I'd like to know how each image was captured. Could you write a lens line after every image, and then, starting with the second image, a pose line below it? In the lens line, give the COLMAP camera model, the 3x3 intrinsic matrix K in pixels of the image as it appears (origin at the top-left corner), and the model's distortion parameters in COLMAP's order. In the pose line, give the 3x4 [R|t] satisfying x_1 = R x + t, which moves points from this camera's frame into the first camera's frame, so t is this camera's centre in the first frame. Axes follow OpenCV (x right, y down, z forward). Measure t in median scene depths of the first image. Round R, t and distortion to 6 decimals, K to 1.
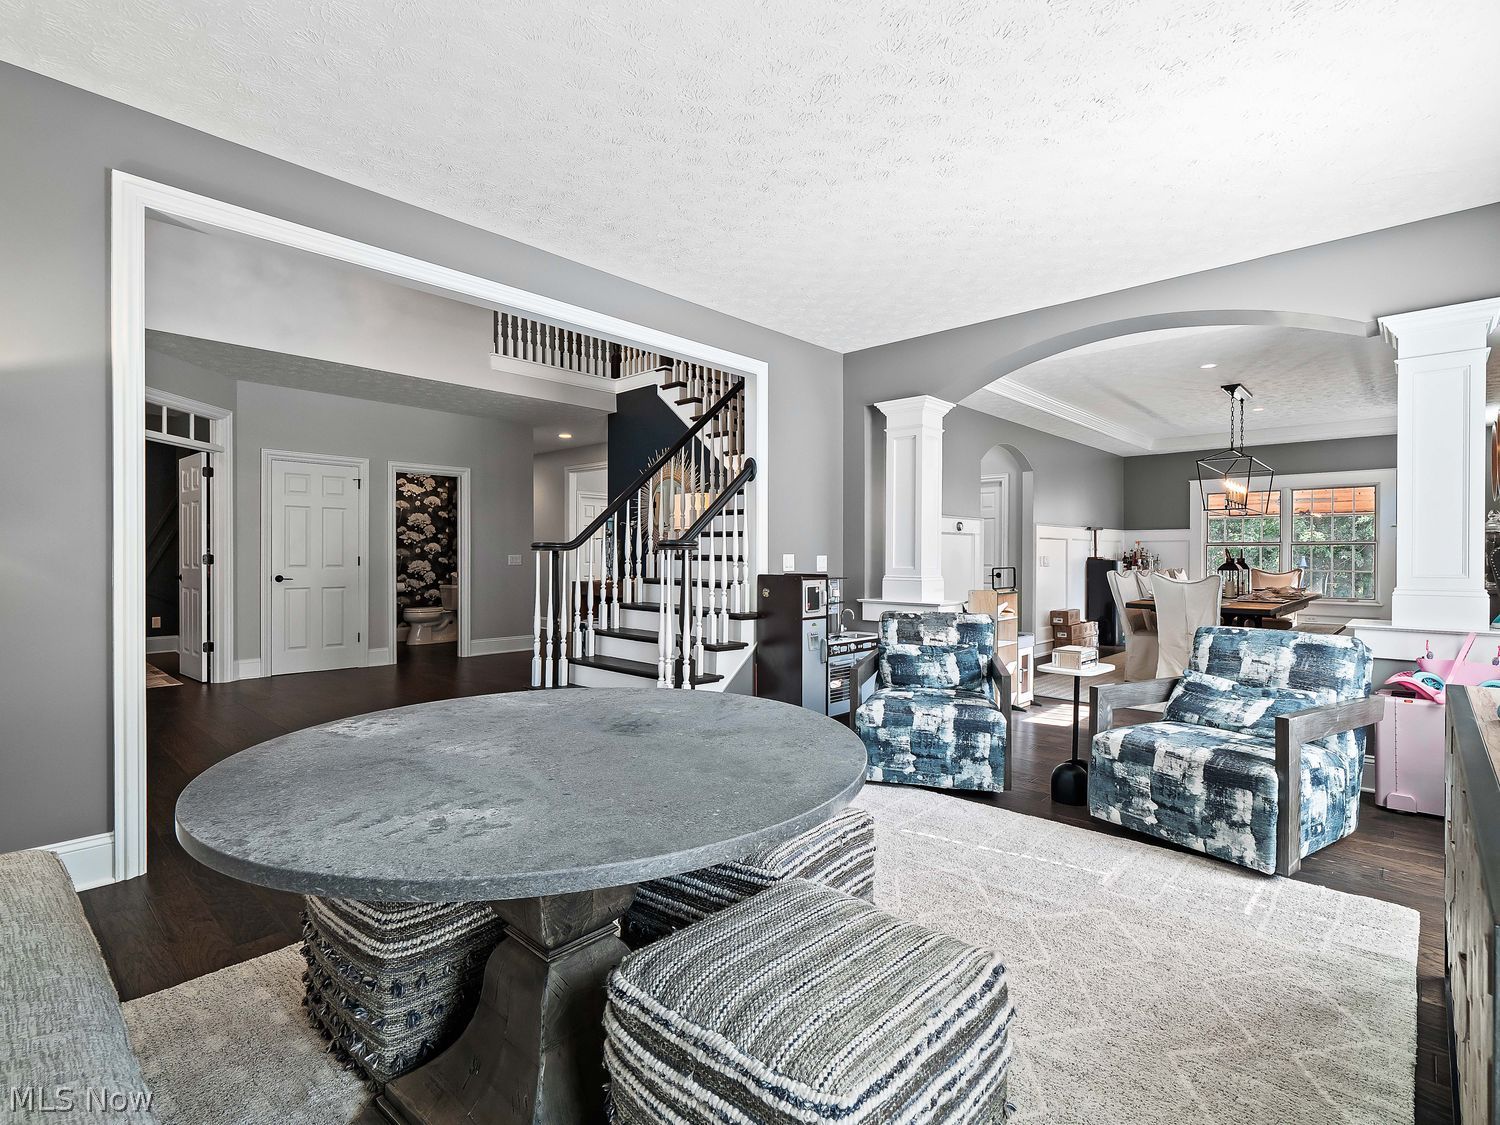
lens RADIAL K [[738.8, 0, 751.3], [0, 738.8, 565.1], [0, 0, 1]] dist [0.003338, -0.000806]
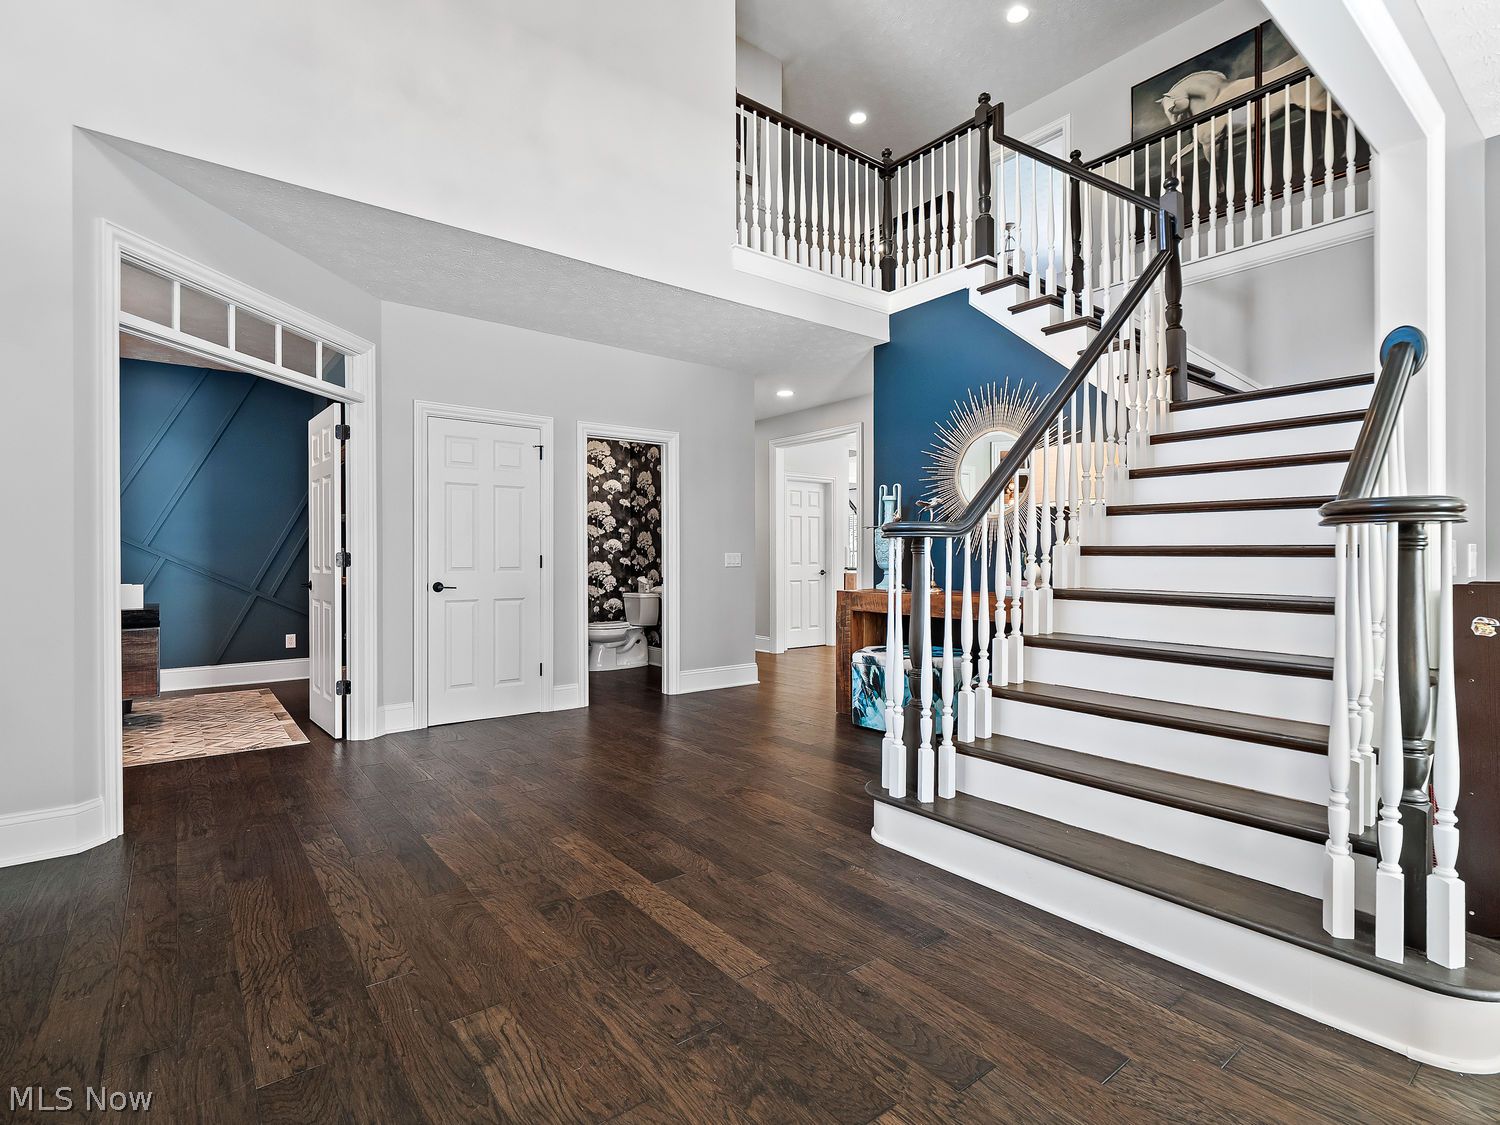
lens RADIAL K [[742.7, 0, 750.0], [0, 742.7, 562.5], [0, 0, 1]] dist [0.002189, -0.000606]
pose [[0.987504, -0.005394, -0.157502, -0.240637], [0.004349, 0.999966, -0.006982, 0.001361], [0.157534, 0.006210, 0.987494, 0.360181]]
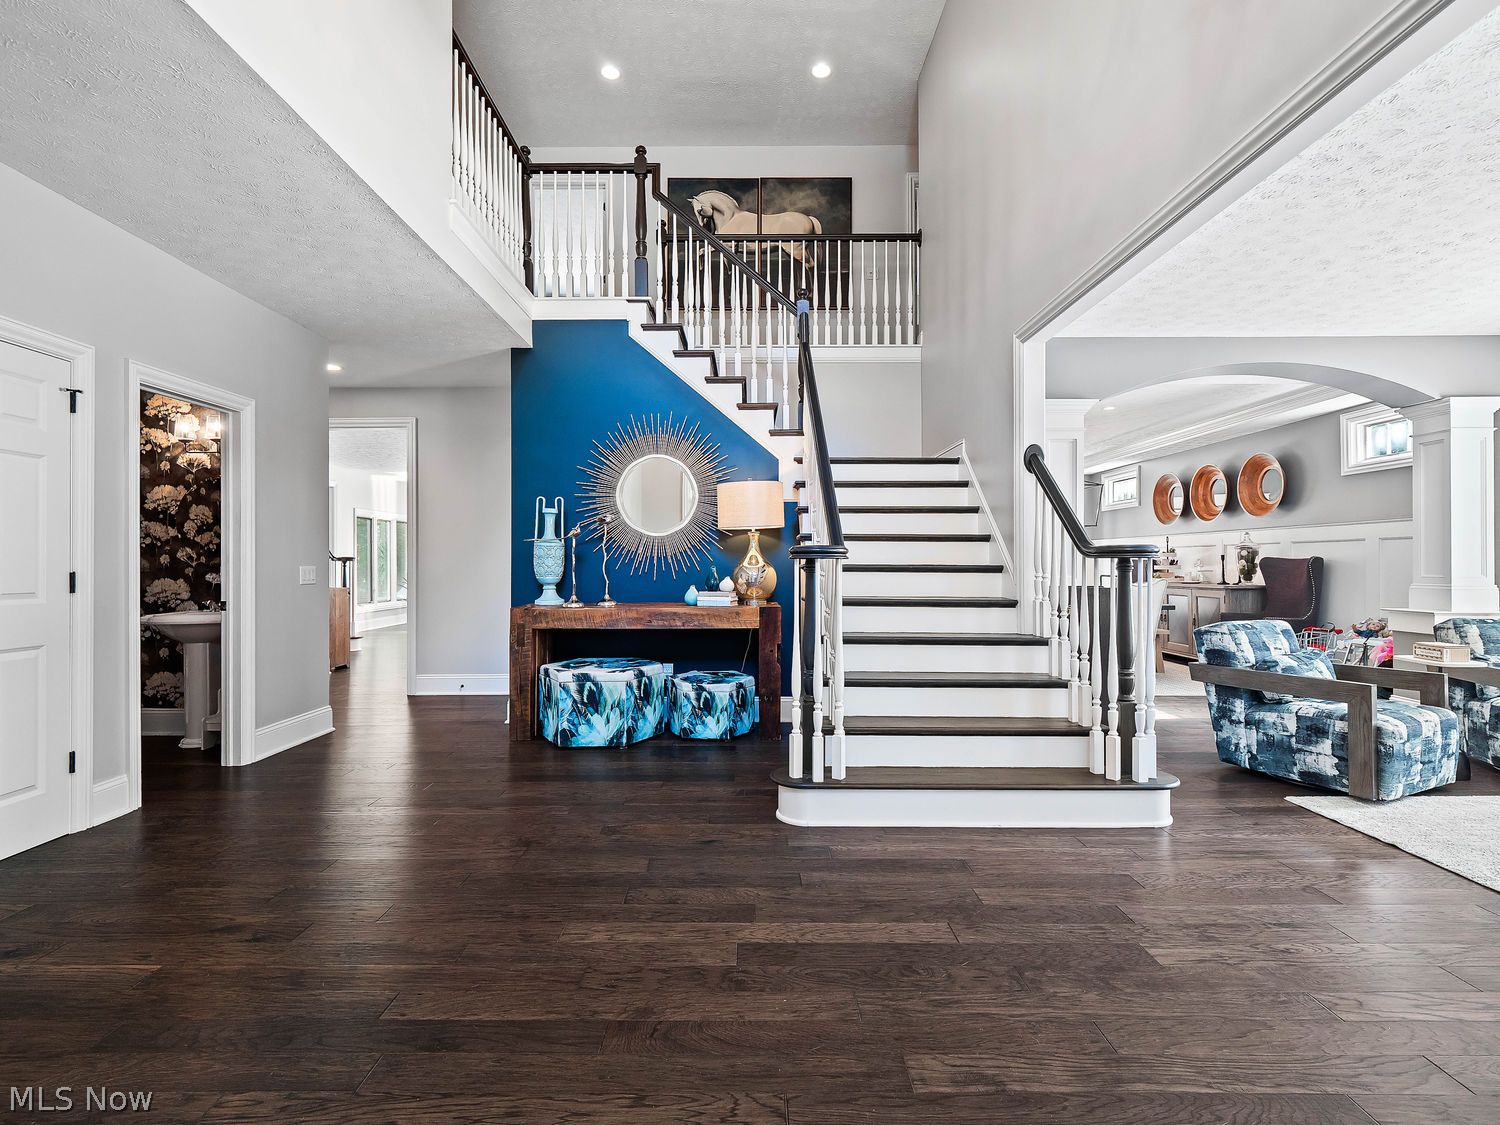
lens RADIAL K [[738.8, 0, 751.3], [0, 738.8, 565.1], [0, 0, 1]] dist [0.003338, -0.000806]
pose [[0.728339, -0.006259, 0.685188, -0.582593], [0.012525, 0.999913, -0.004180, -0.009691], [-0.685102, 0.011626, 0.728354, 0.460630]]
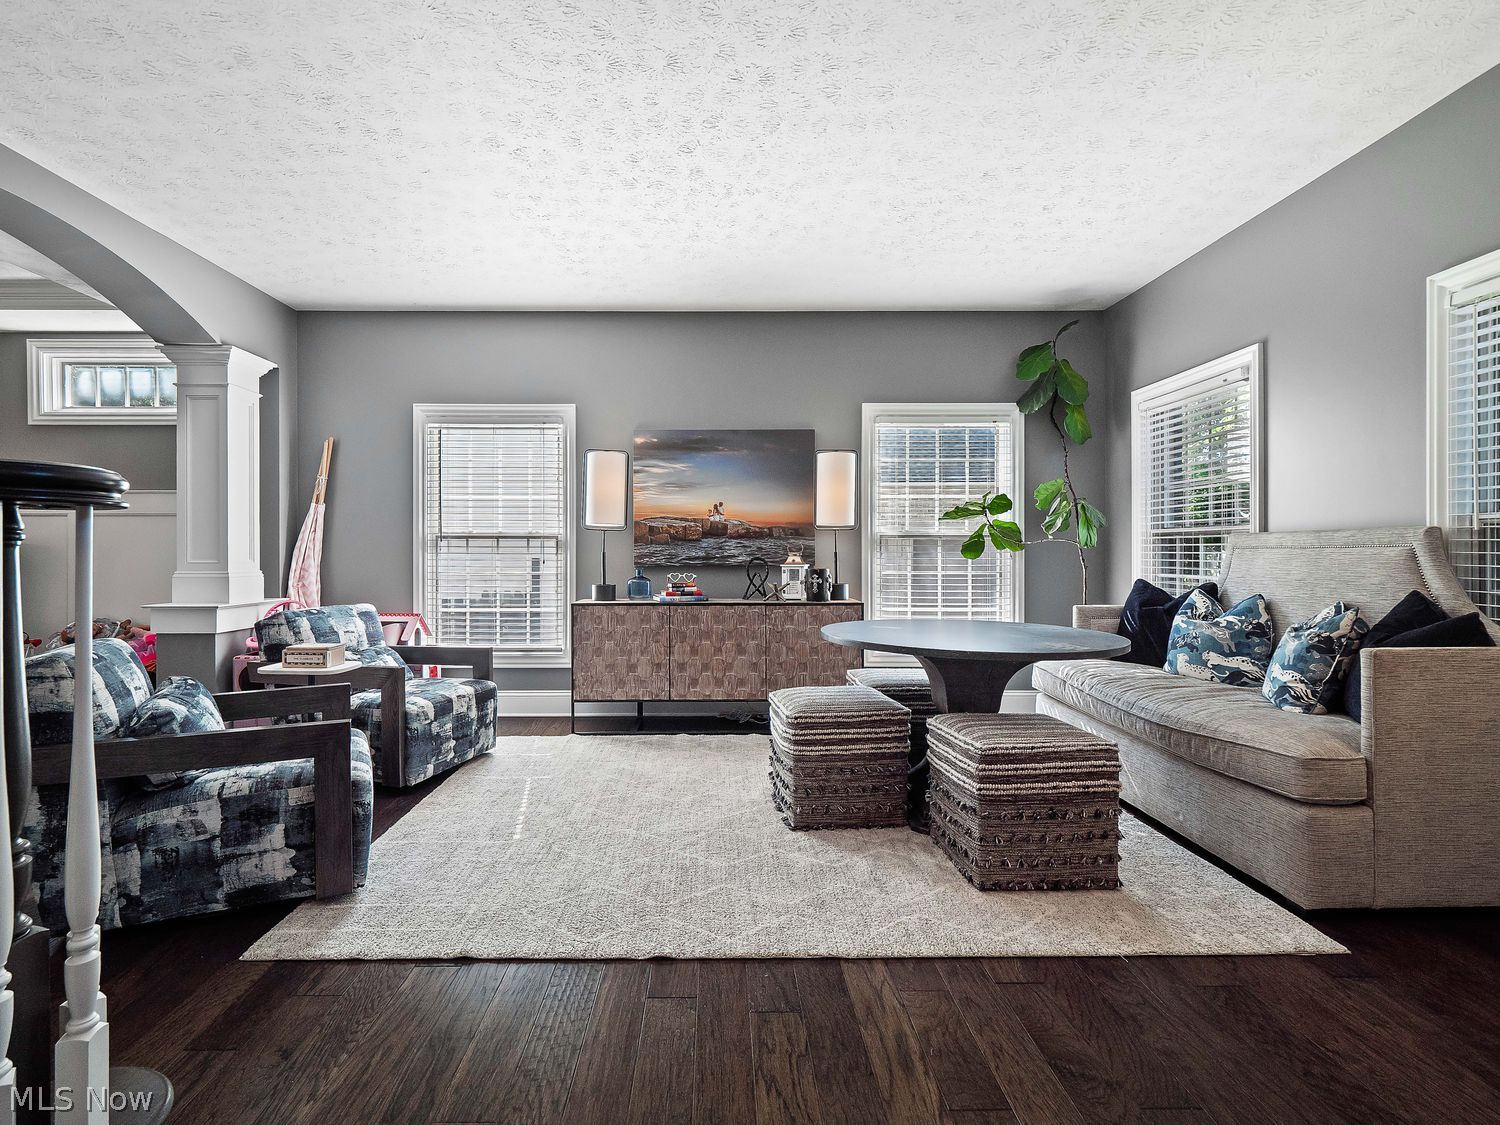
lens RADIAL K [[736.9, 0, 712.2], [0, 736.9, 555.3], [0, 0, 1]] dist [0.000301, -0.000414]
pose [[-0.681066, -0.005475, 0.732202, -0.285751], [0.005749, 0.999901, 0.012824, -0.003415], [-0.732200, 0.012943, -0.680967, 0.646206]]
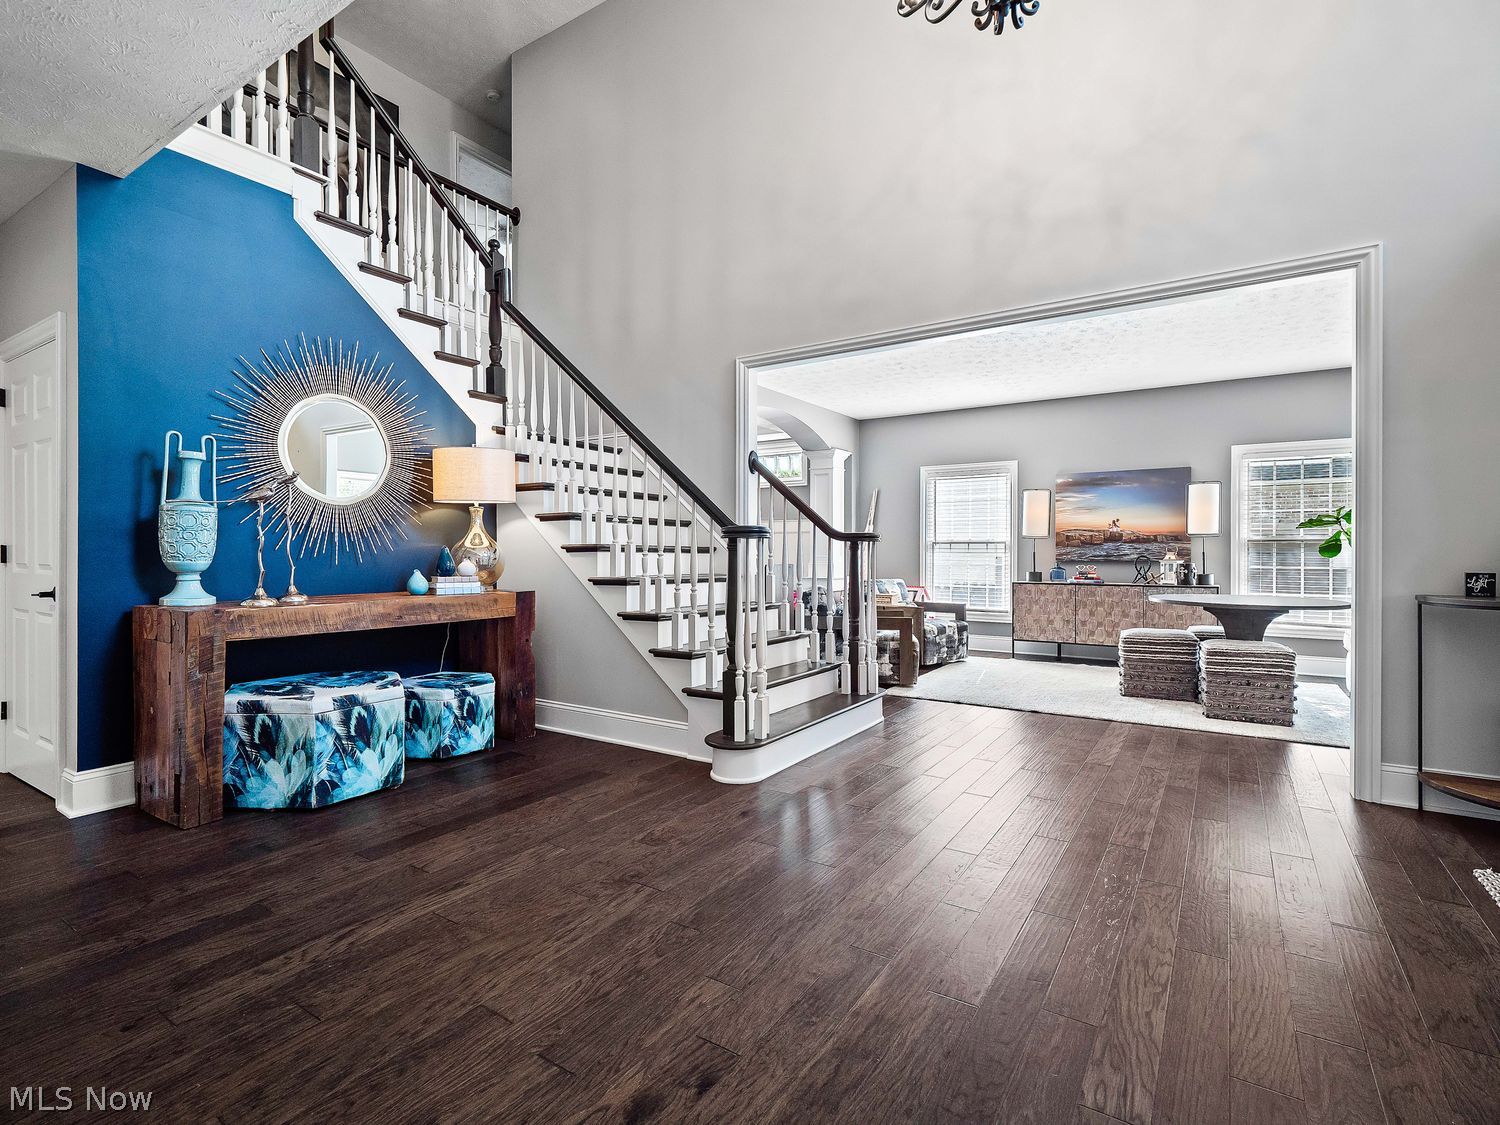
lens RADIAL K [[727.0, 0, 745.9], [0, 727.0, 556.5], [0, 0, 1]] dist [0.001877, -0.000050]
pose [[-0.172037, -0.009876, 0.985041, -0.734154], [0.009185, 0.999890, 0.011629, -0.008159], [-0.985048, 0.011048, -0.171927, 0.877573]]
